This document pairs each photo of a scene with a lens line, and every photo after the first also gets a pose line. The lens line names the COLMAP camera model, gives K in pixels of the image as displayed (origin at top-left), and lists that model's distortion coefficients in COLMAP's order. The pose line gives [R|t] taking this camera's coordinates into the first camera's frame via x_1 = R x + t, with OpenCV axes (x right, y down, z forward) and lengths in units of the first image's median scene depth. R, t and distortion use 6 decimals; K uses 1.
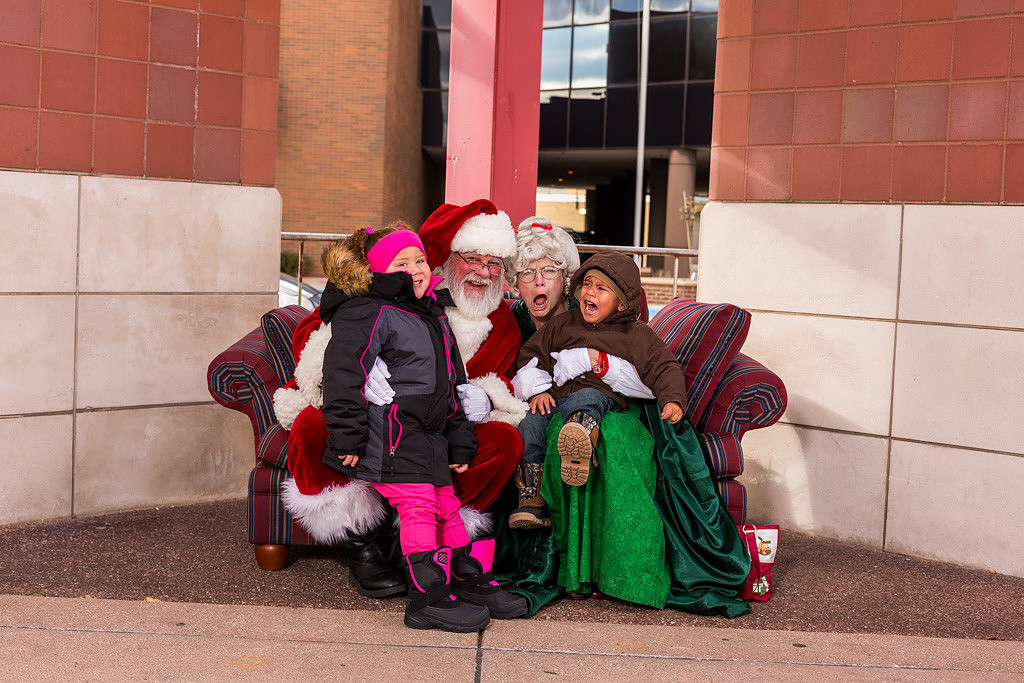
lens RADIAL K [[1480.2, 0, 512.0], [0, 1480.2, 341.5], [0, 0, 1]] dist [0.001018, -0.045408]
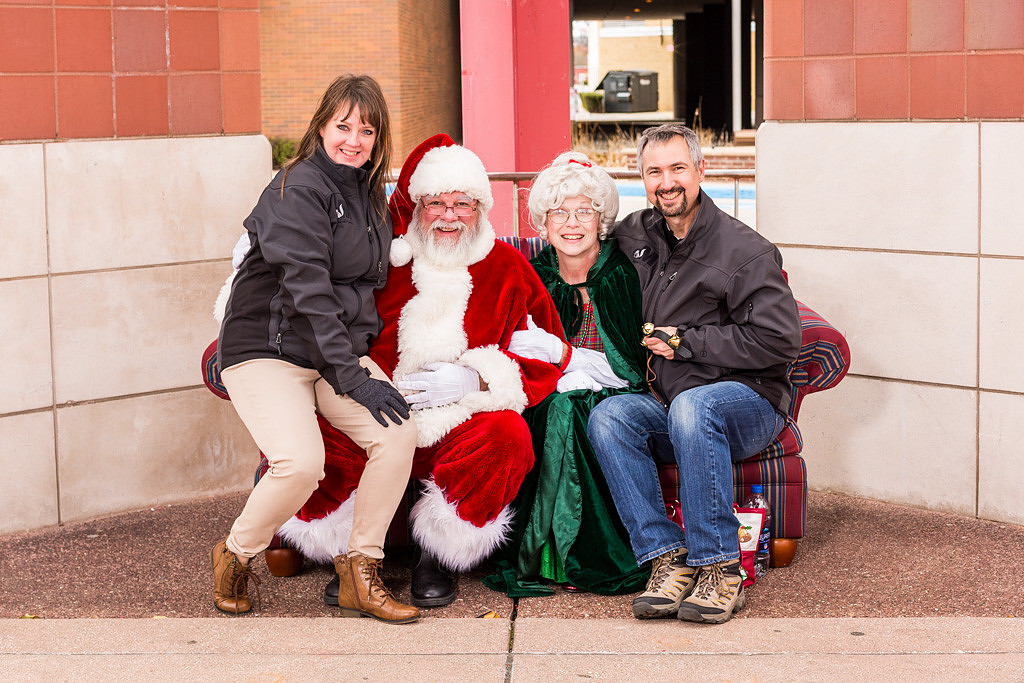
lens RADIAL K [[1997.7, 0, 511.5], [0, 1997.7, 306.8], [0, 0, 1]] dist [0.006101, -0.026984]
pose [[0.997771, -0.052984, -0.040563, 0.030185], [0.054614, 0.997698, 0.040192, -0.045060], [0.038340, -0.042318, 0.998368, -0.183543]]
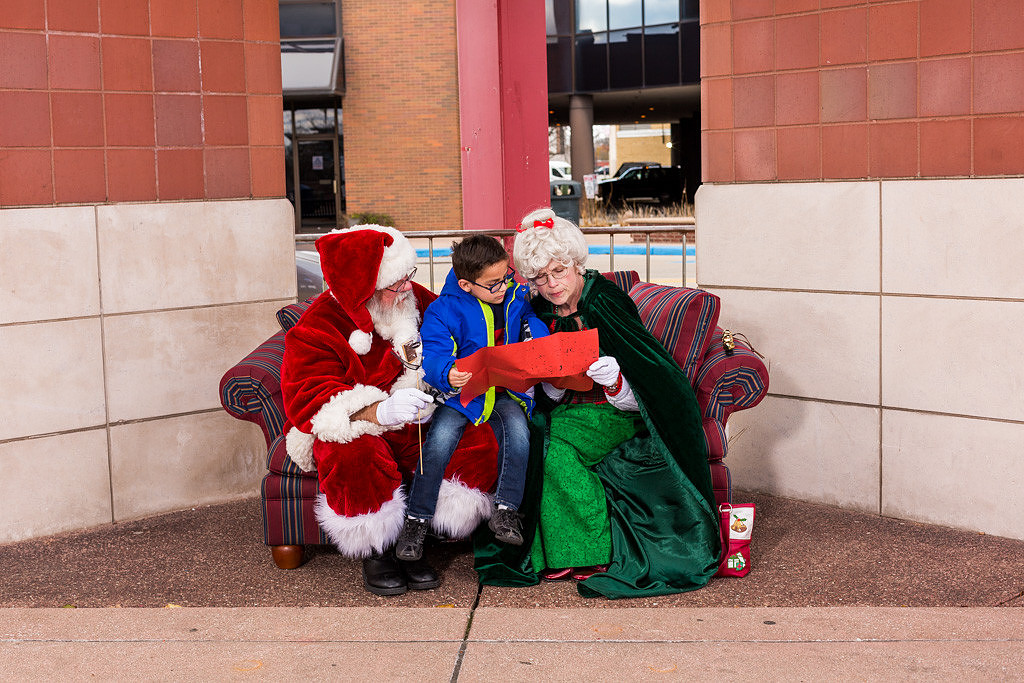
lens RADIAL K [[1480.2, 0, 512.0], [0, 1480.2, 341.5], [0, 0, 1]] dist [0.001018, -0.045408]
pose [[0.995781, -0.058744, -0.070489, 0.072945], [0.061627, 0.997320, 0.039445, -0.036532], [0.067983, -0.043622, 0.996732, -0.045244]]
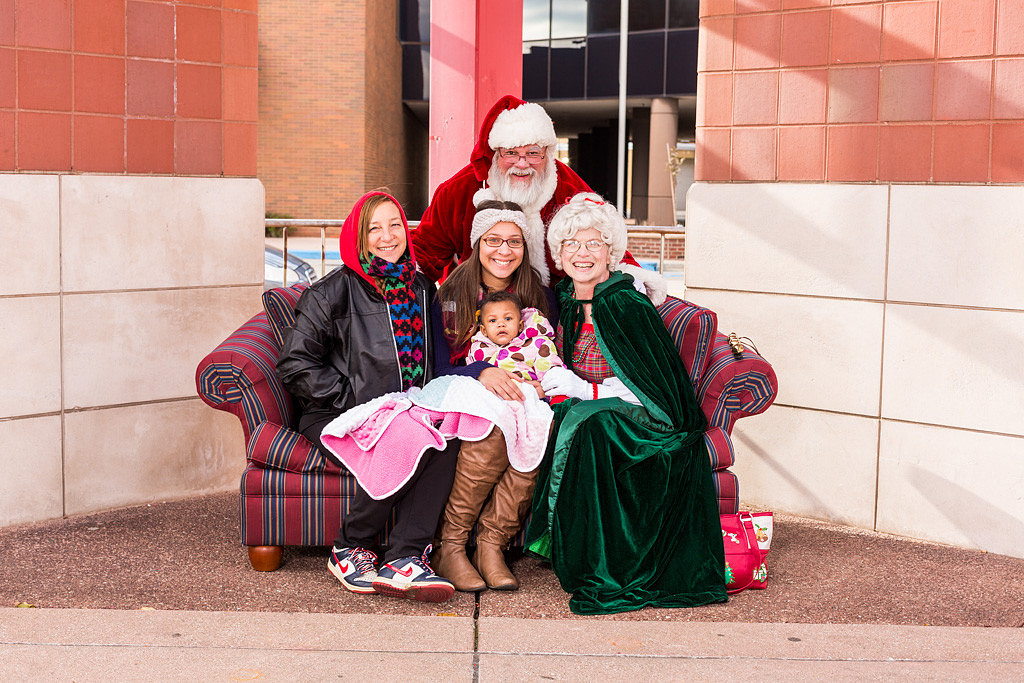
lens RADIAL K [[1480.2, 0, 512.0], [0, 1480.2, 341.5], [0, 0, 1]] dist [0.001018, -0.045408]
pose [[0.999684, -0.023468, 0.009007, -0.001249], [0.023138, 0.999116, 0.035099, -0.027302], [-0.009823, -0.034879, 0.999343, 0.003835]]
